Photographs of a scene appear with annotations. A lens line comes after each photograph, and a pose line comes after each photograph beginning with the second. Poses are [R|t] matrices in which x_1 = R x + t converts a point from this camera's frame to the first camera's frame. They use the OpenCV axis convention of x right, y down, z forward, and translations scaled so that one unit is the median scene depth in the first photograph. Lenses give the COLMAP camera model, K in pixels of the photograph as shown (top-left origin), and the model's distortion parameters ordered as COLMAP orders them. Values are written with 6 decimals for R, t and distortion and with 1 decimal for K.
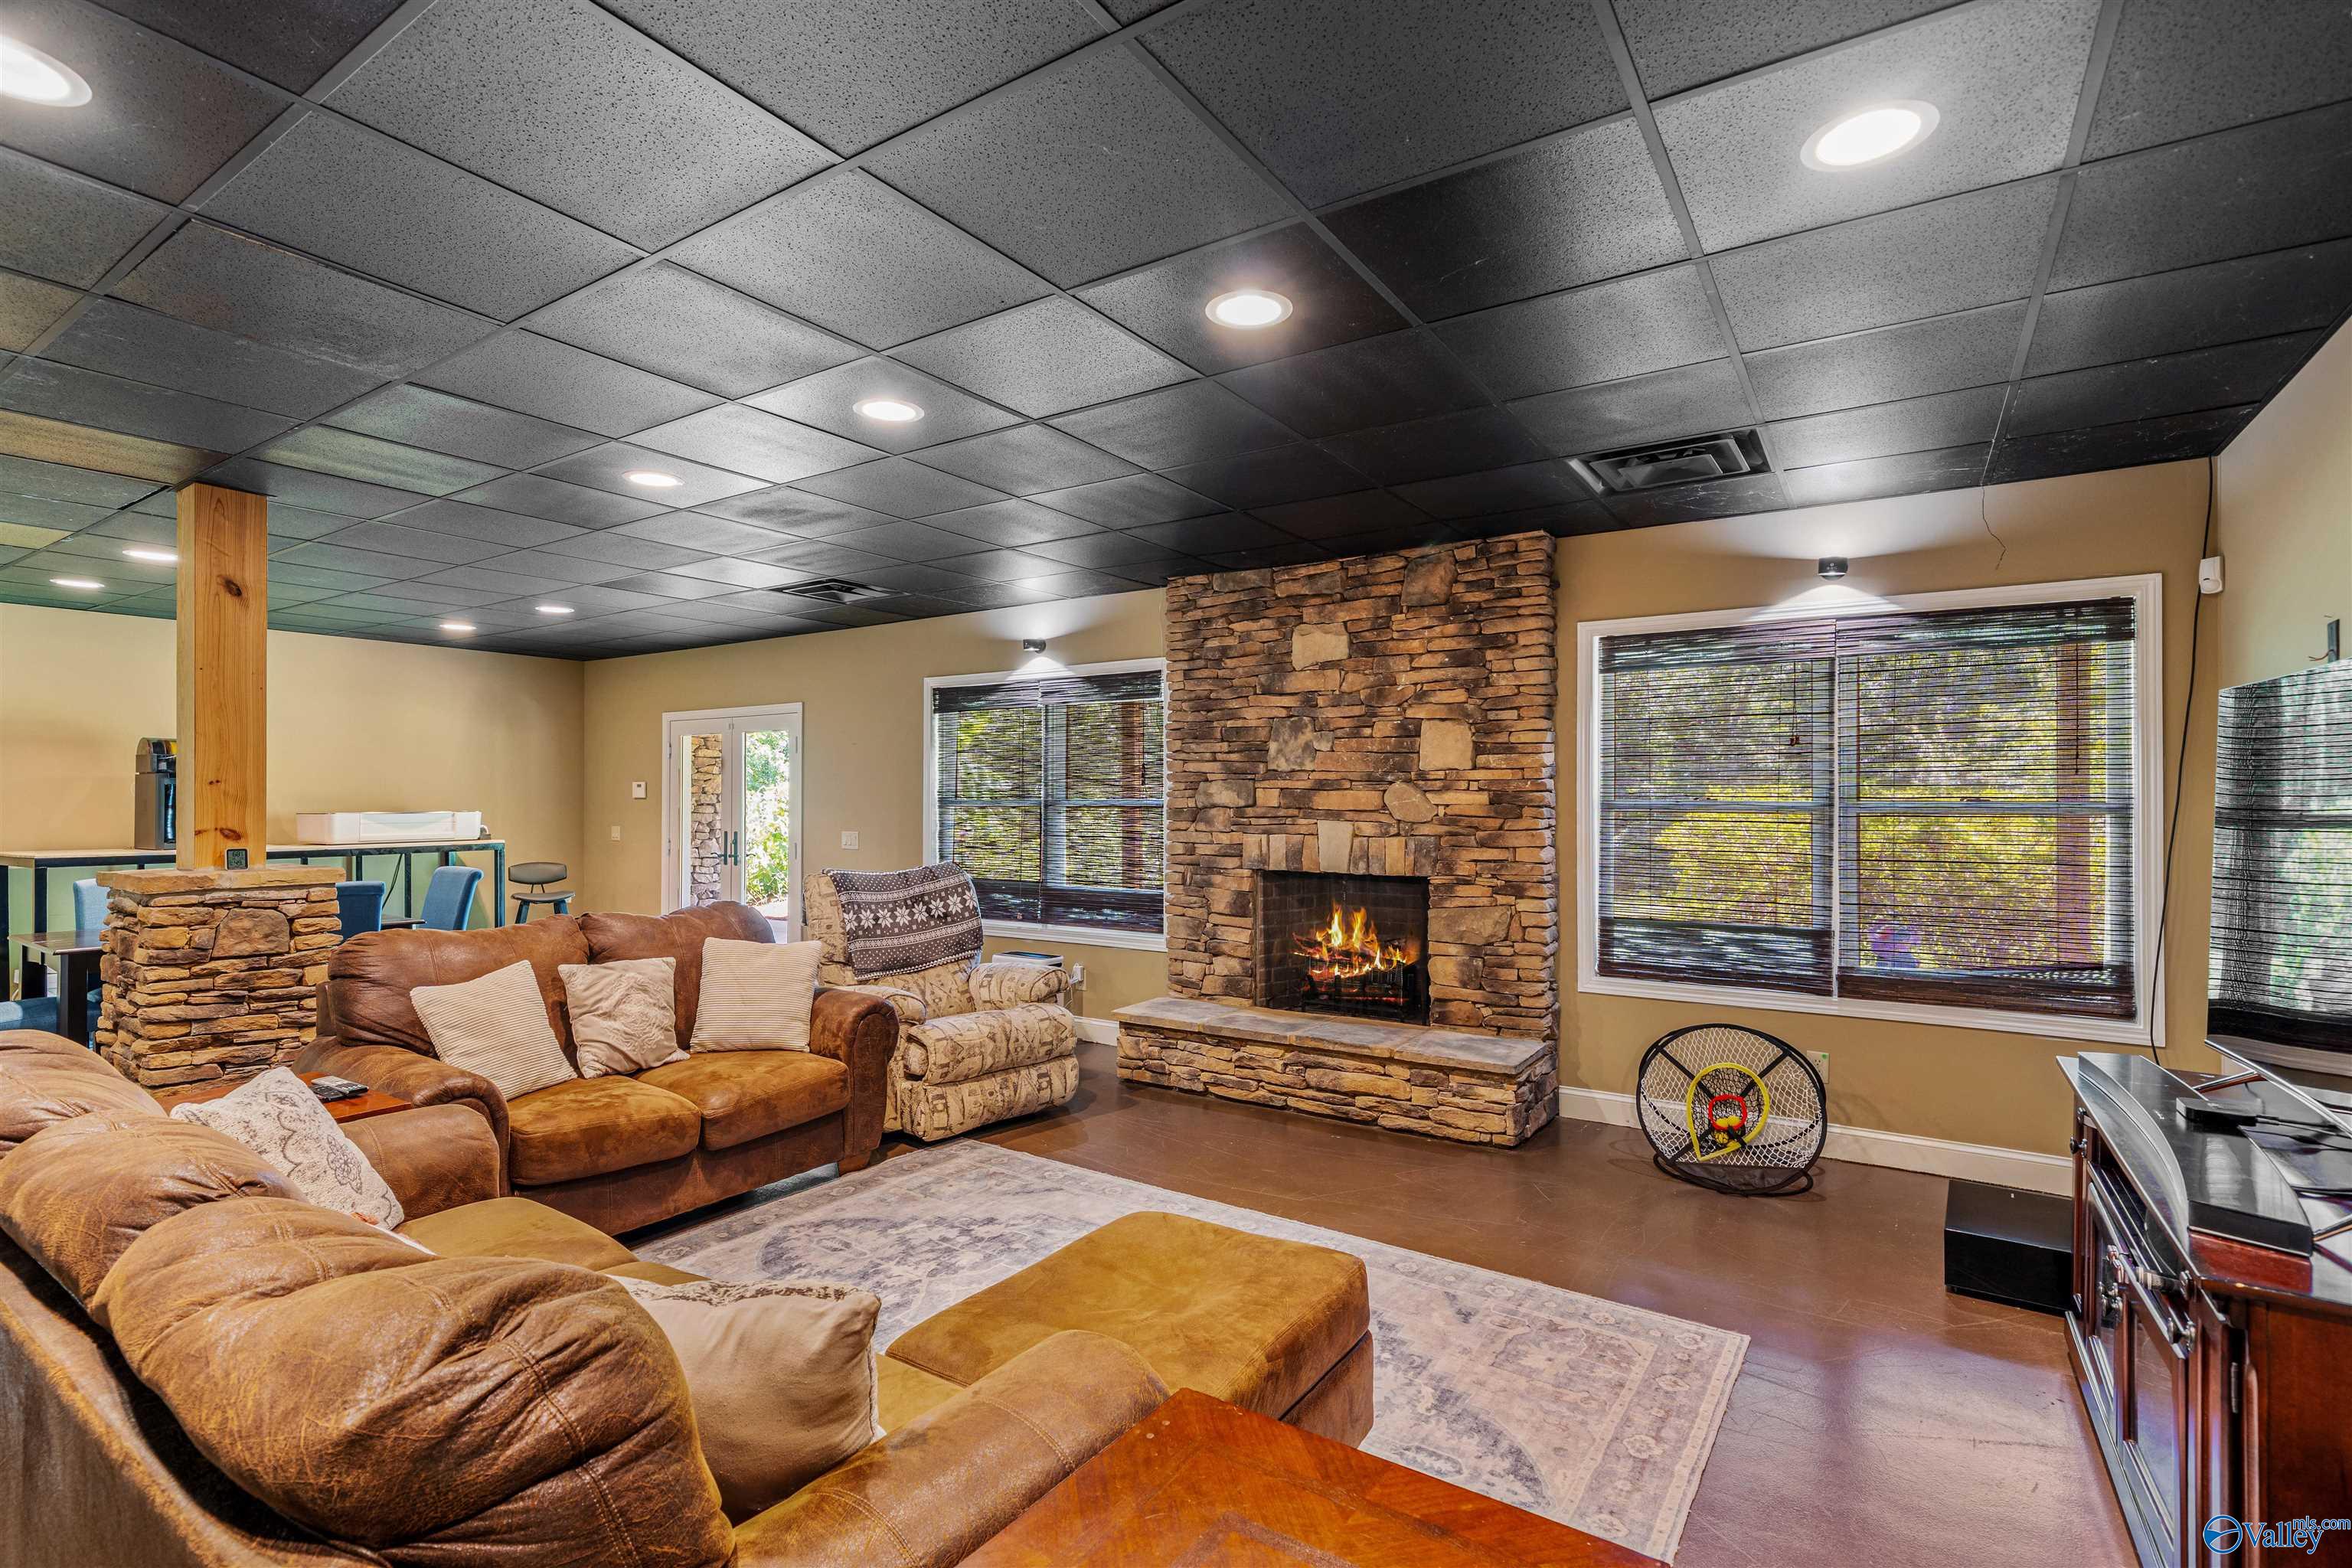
lens RADIAL K [[1111.2, 0, 1186.1], [0, 1111.2, 792.4], [0, 0, 1]] dist [-0.002965, 0.001216]
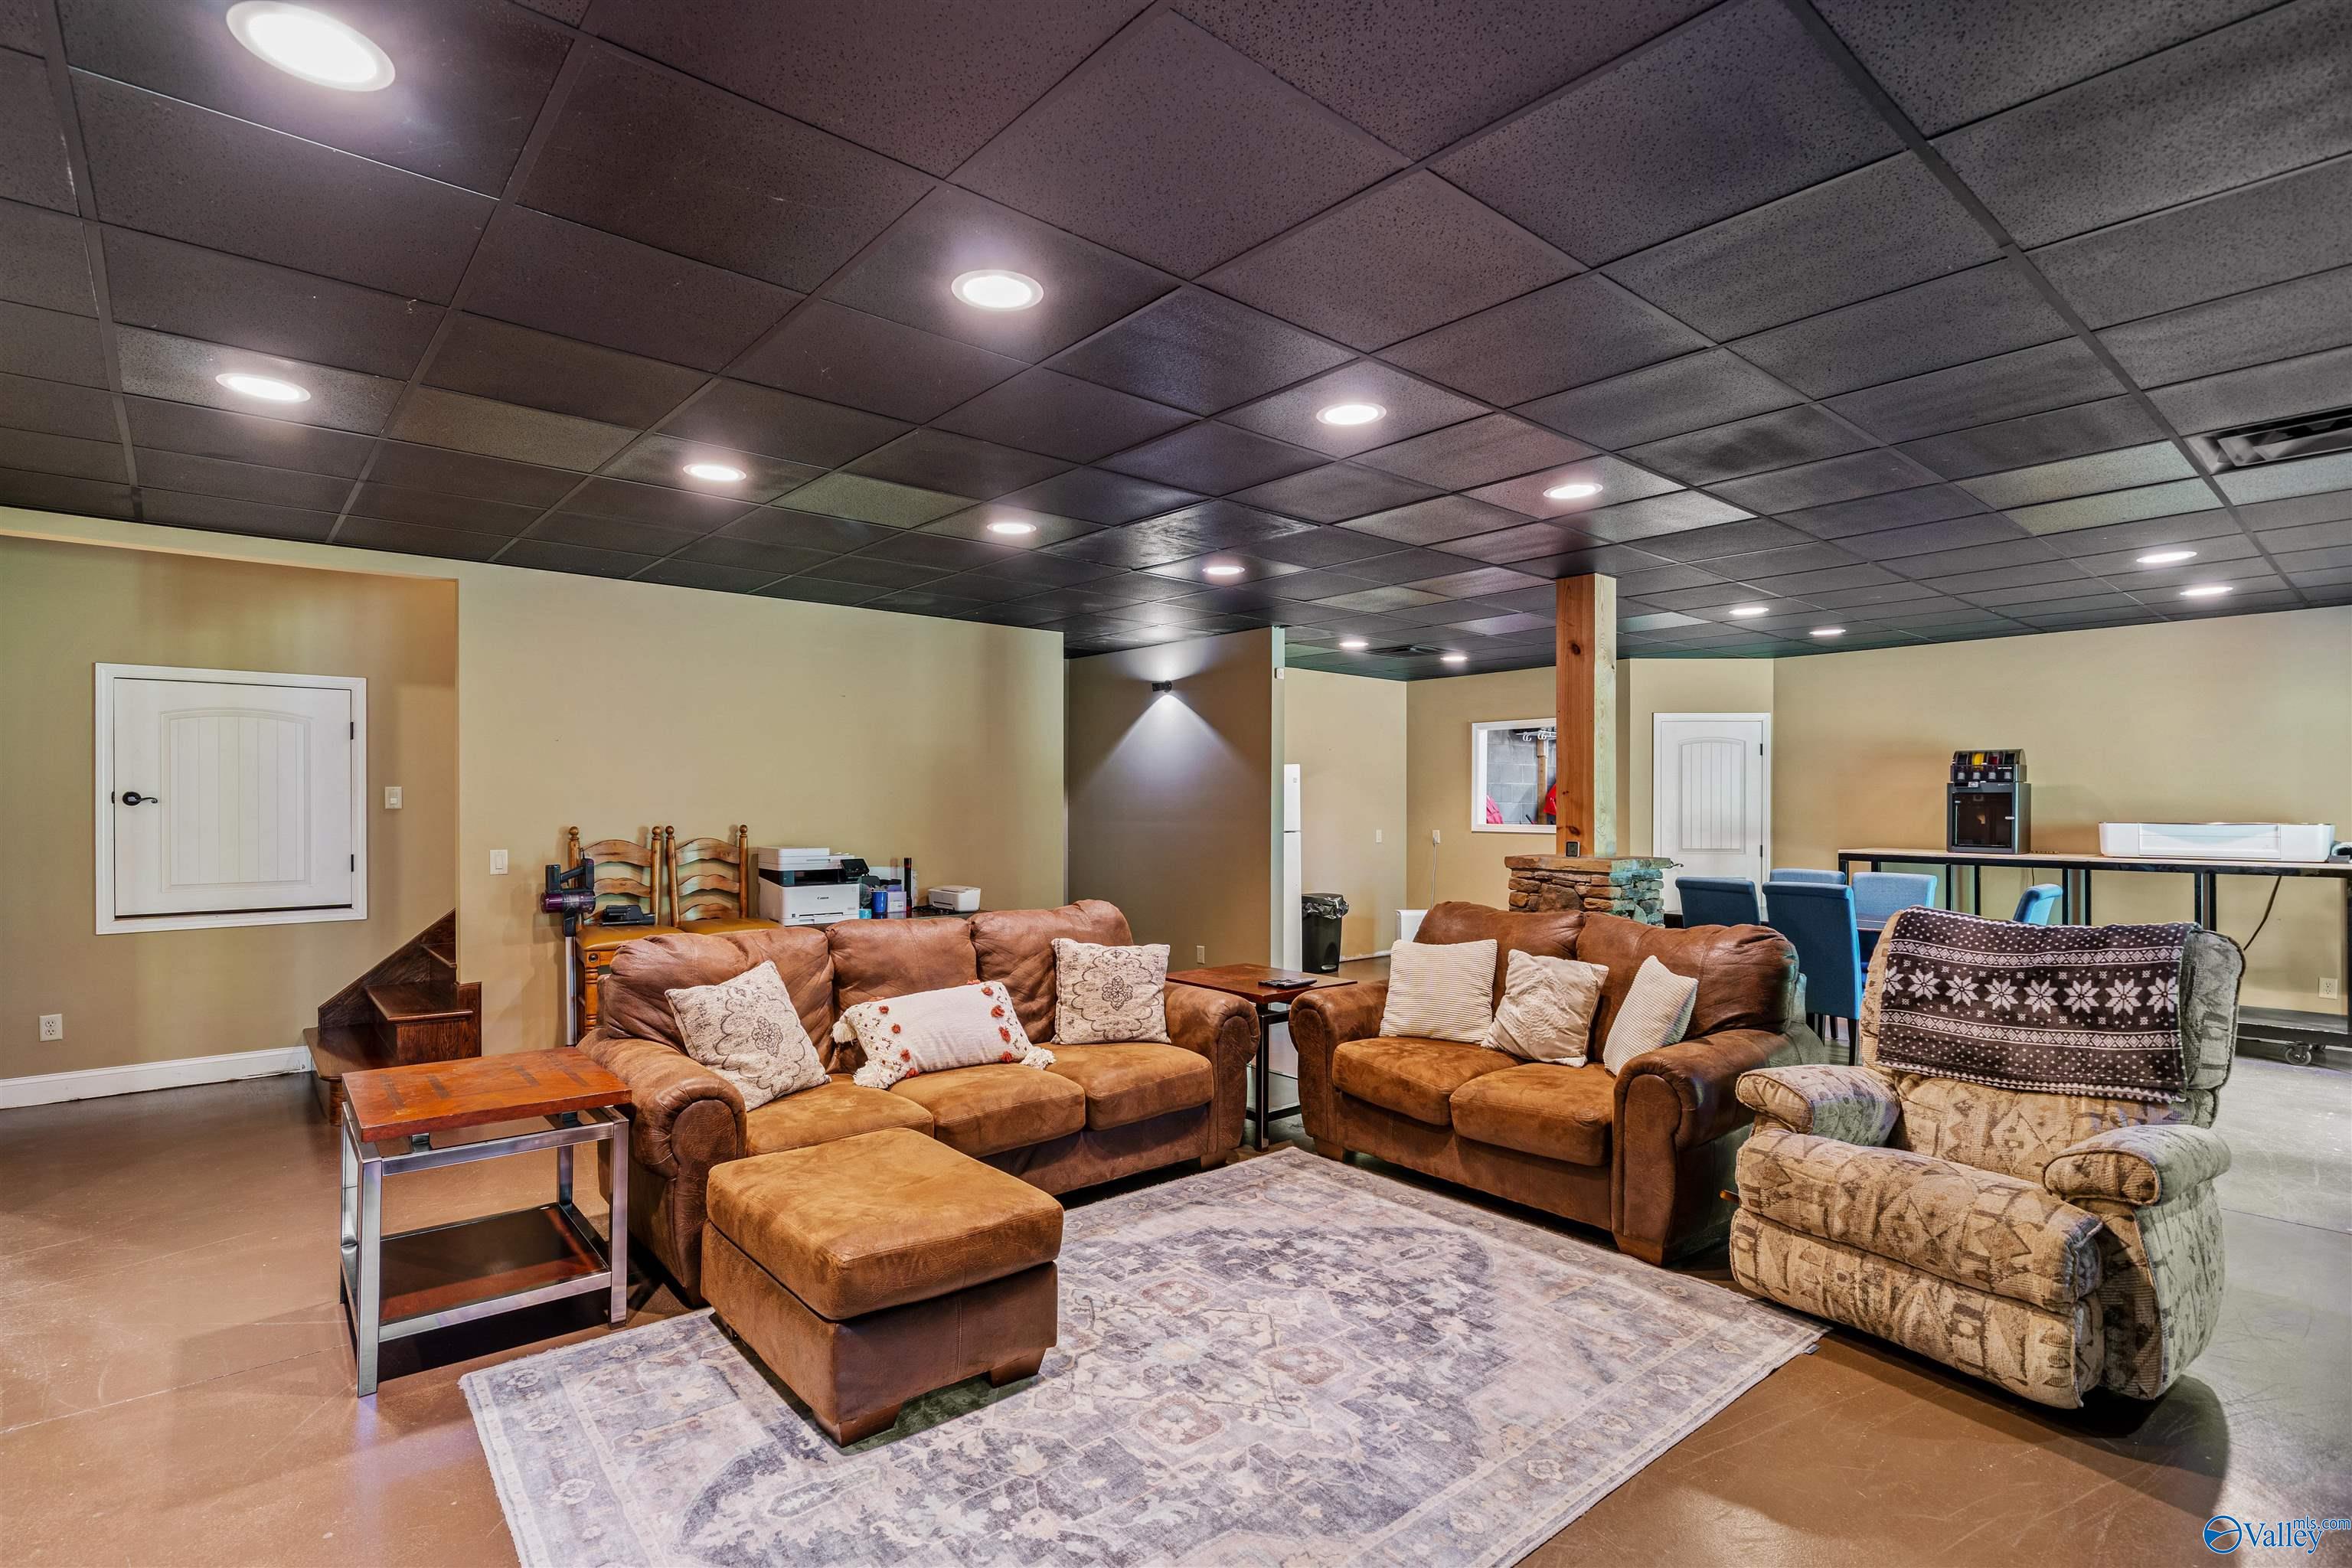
lens RADIAL K [[1111.2, 0, 1127.6], [0, 1111.2, 803.4], [0, 0, 1]] dist [-0.002965, 0.001216]
pose [[-0.304448, -0.000692, -0.952529, 0.484765], [0.001405, 0.999998, -0.001175, 0.004252], [0.952528, -0.001696, -0.304446, 0.723586]]
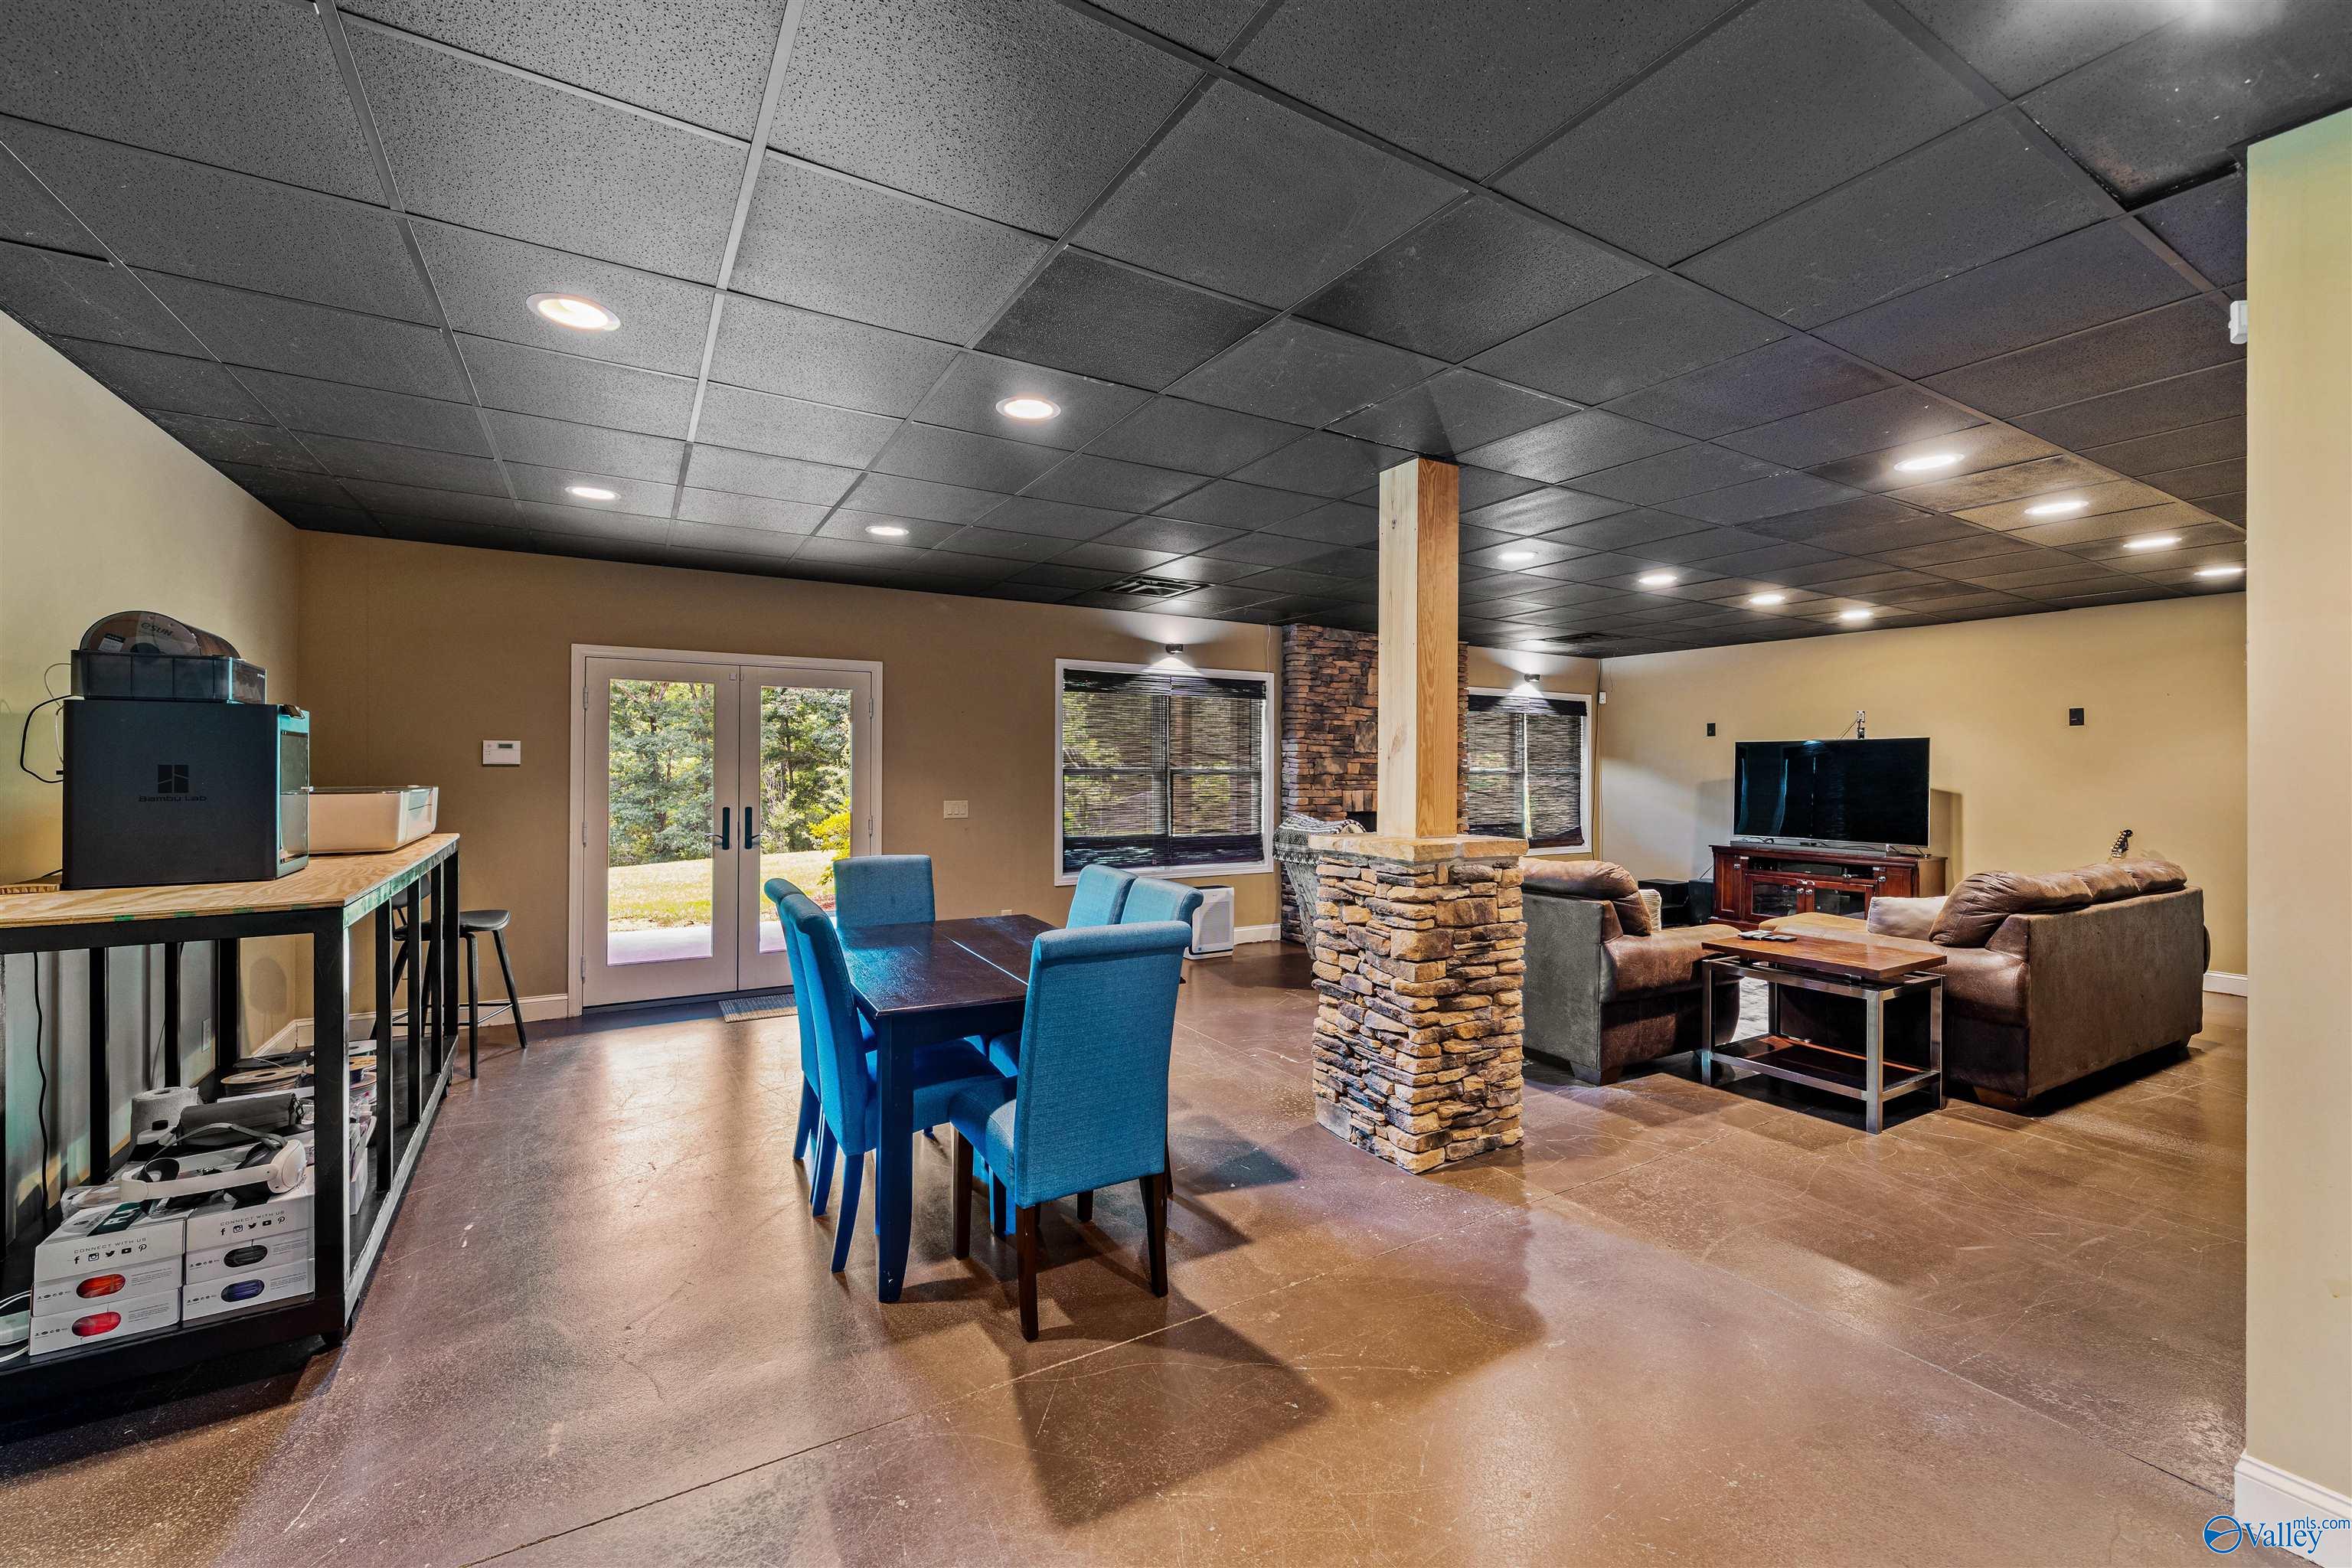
lens RADIAL K [[952.9, 0, 1167.0], [0, 952.9, 770.1], [0, 0, 1]] dist [0.003501, -0.000849]
pose [[0.438600, 0.002137, 0.898680, -1.449504], [-0.008038, 0.999967, 0.001545, 0.007800], [-0.898646, -0.007901, 0.438603, 0.673705]]
